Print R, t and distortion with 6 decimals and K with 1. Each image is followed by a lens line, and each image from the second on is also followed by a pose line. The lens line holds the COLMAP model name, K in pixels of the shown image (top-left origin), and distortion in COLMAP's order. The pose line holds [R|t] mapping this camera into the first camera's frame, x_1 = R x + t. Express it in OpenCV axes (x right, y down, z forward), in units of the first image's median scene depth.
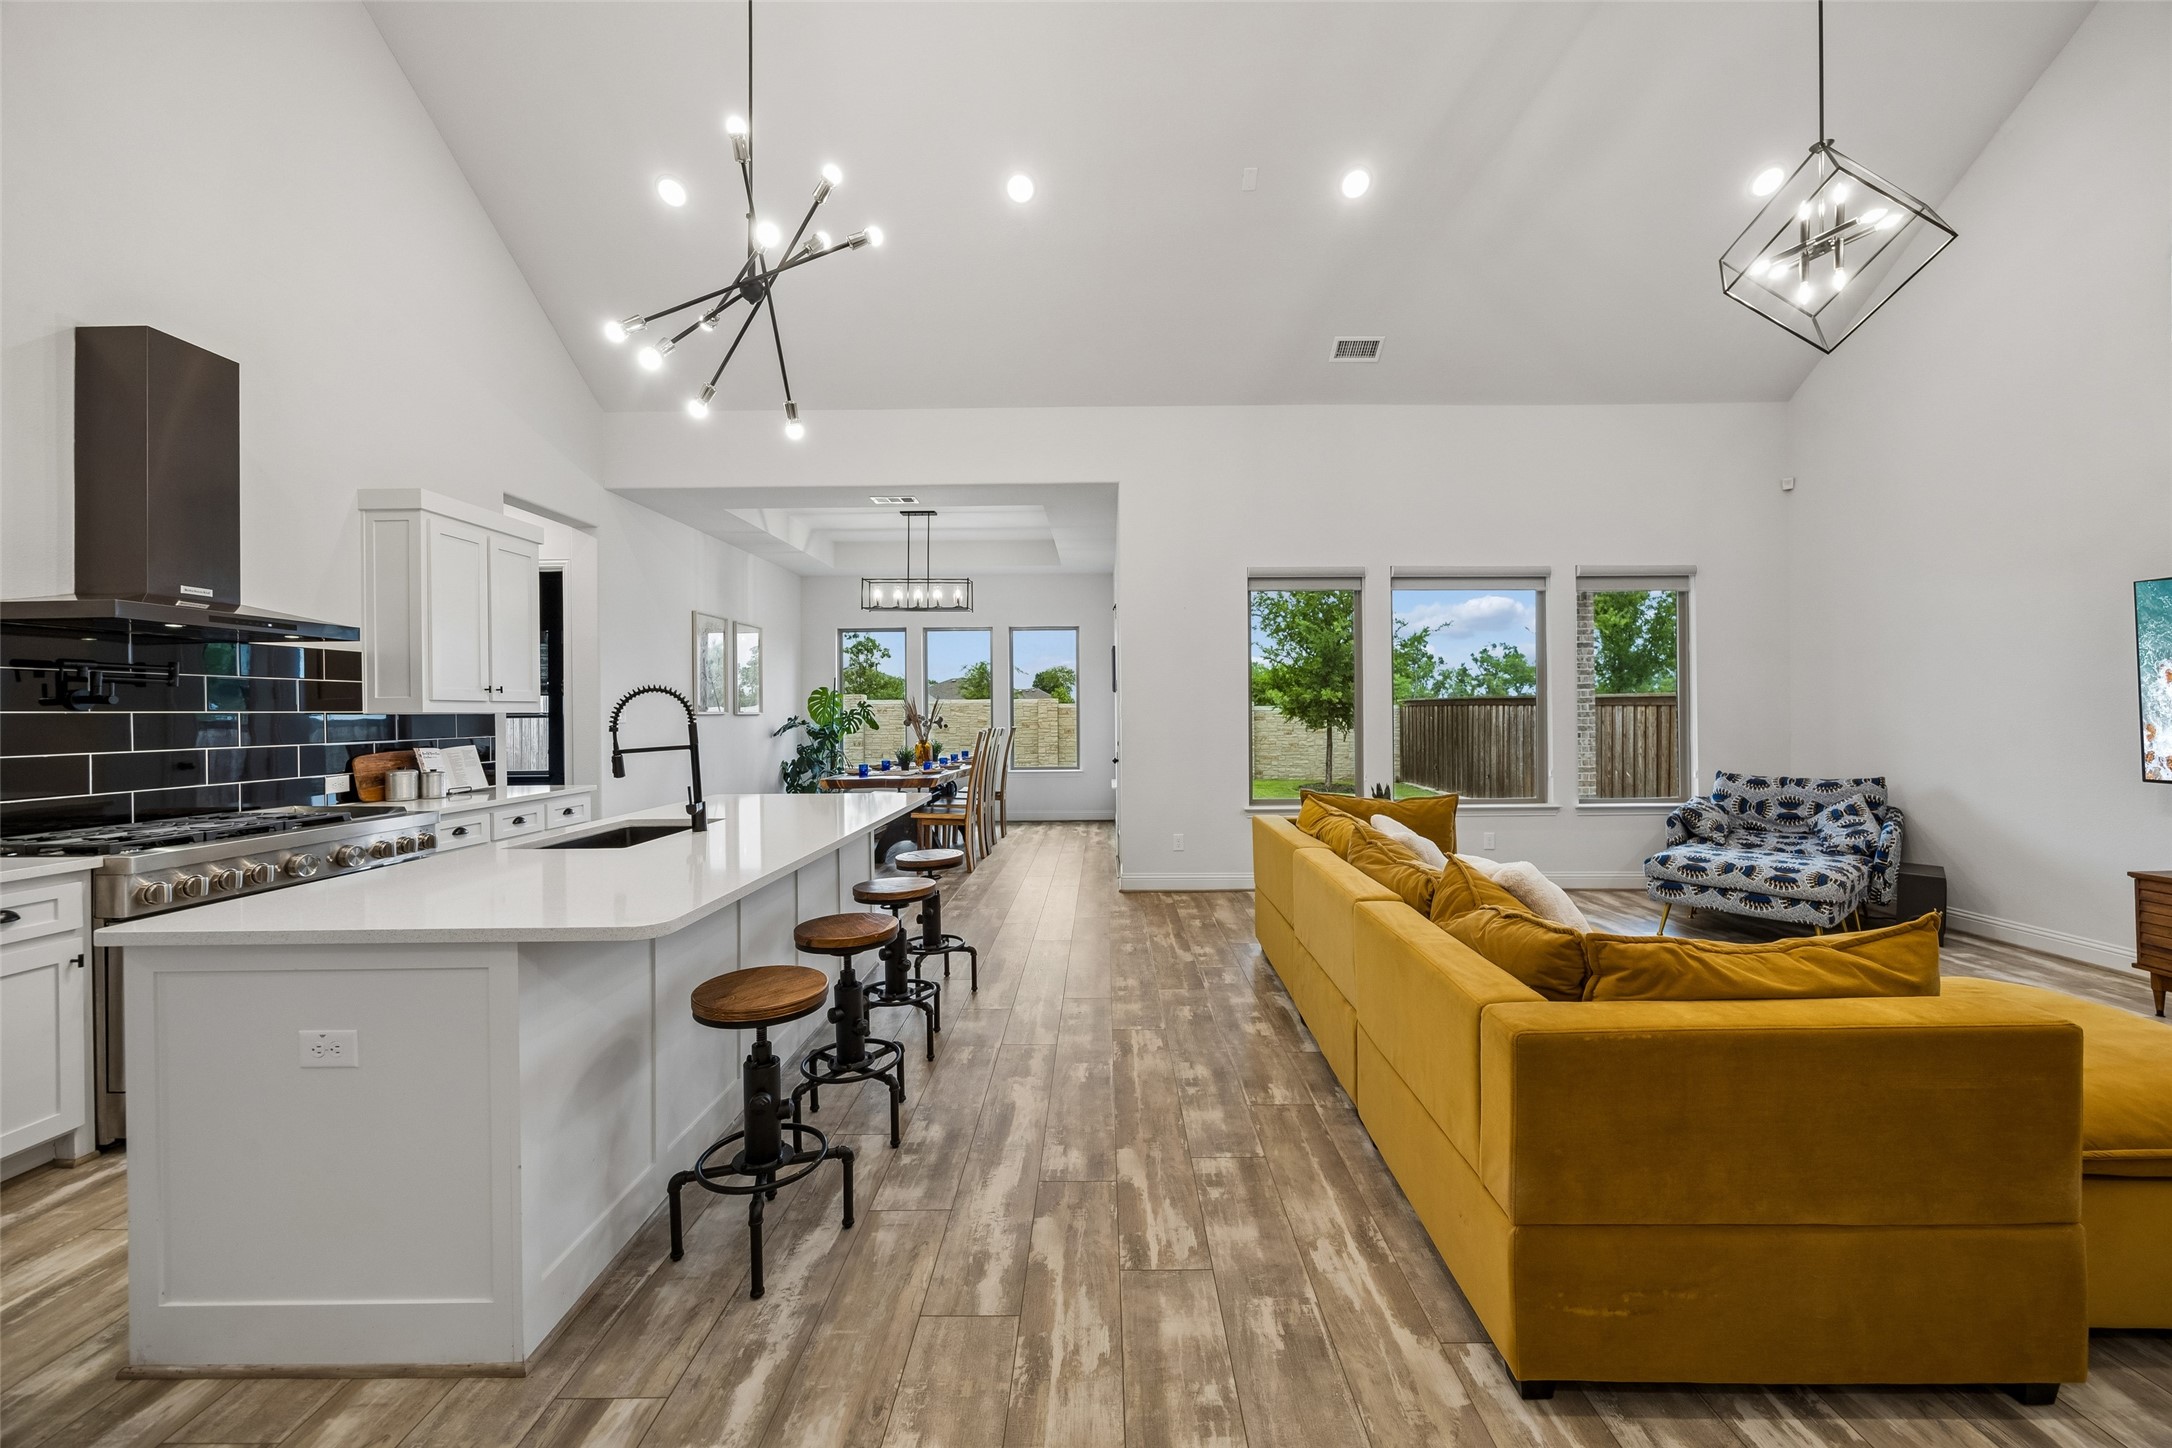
lens RADIAL K [[835.2, 0, 1110.6], [0, 835.2, 710.9], [0, 0, 1]] dist [-0.000074, -0.000951]
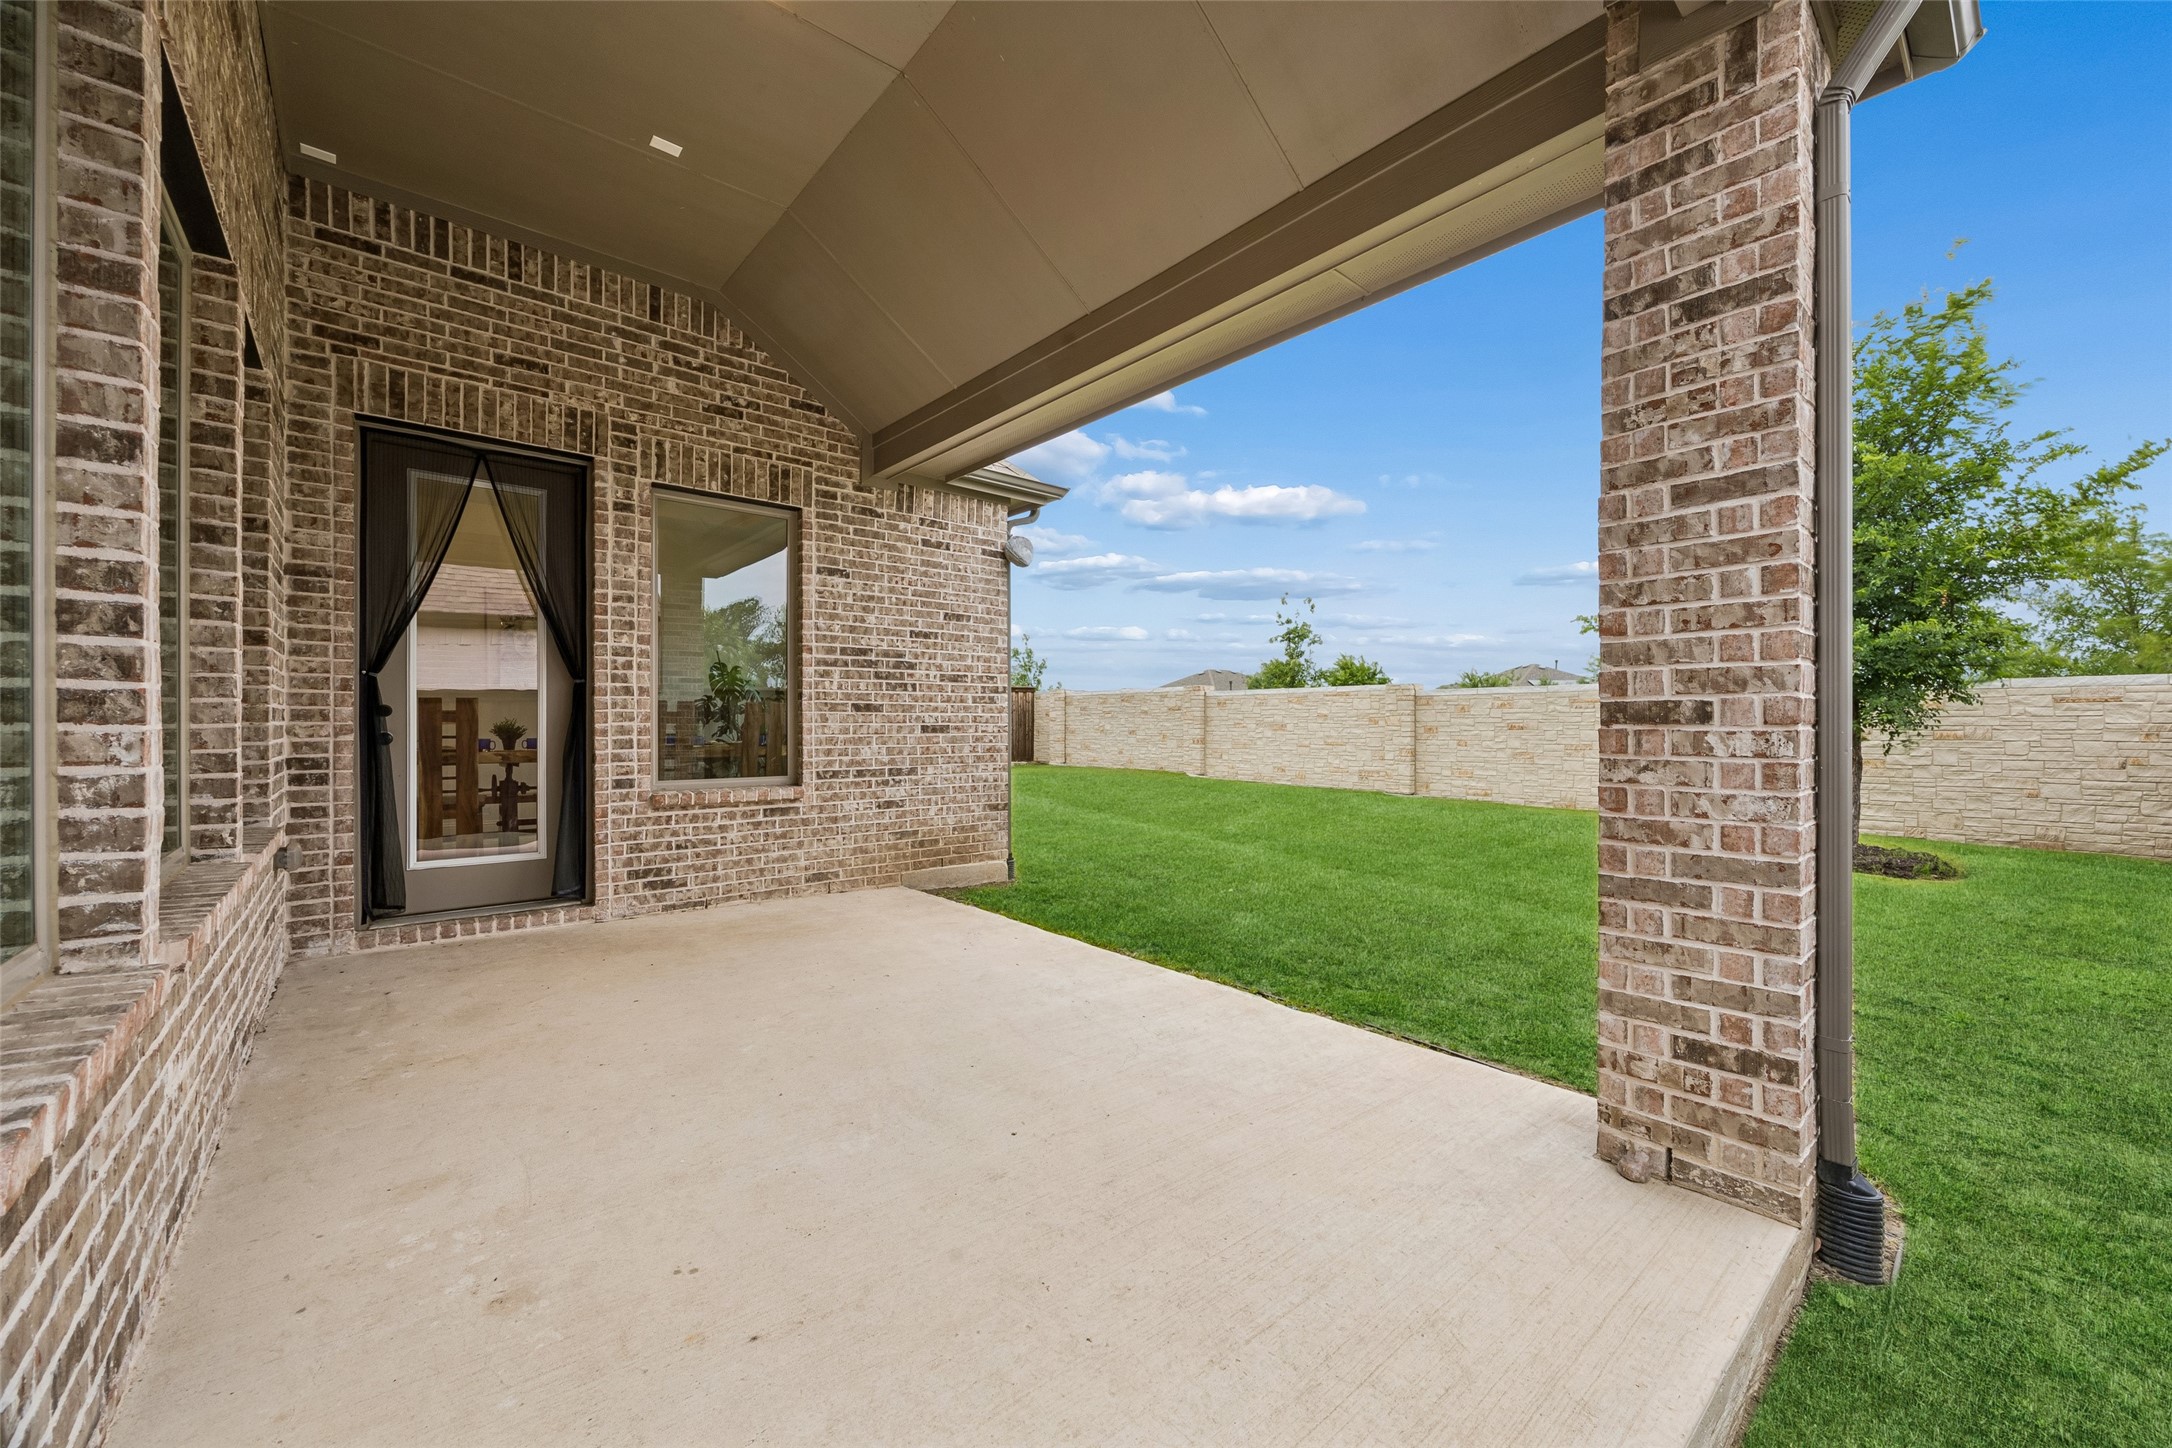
lens RADIAL K [[835.2, 0, 1109.1], [0, 835.2, 722.1], [0, 0, 1]] dist [-0.000074, -0.000951]
pose [[0.662127, 0.004792, -0.749376, 1.330033], [0.000637, 0.999976, 0.006957, 0.064564], [0.749391, -0.005083, 0.662108, 1.558189]]
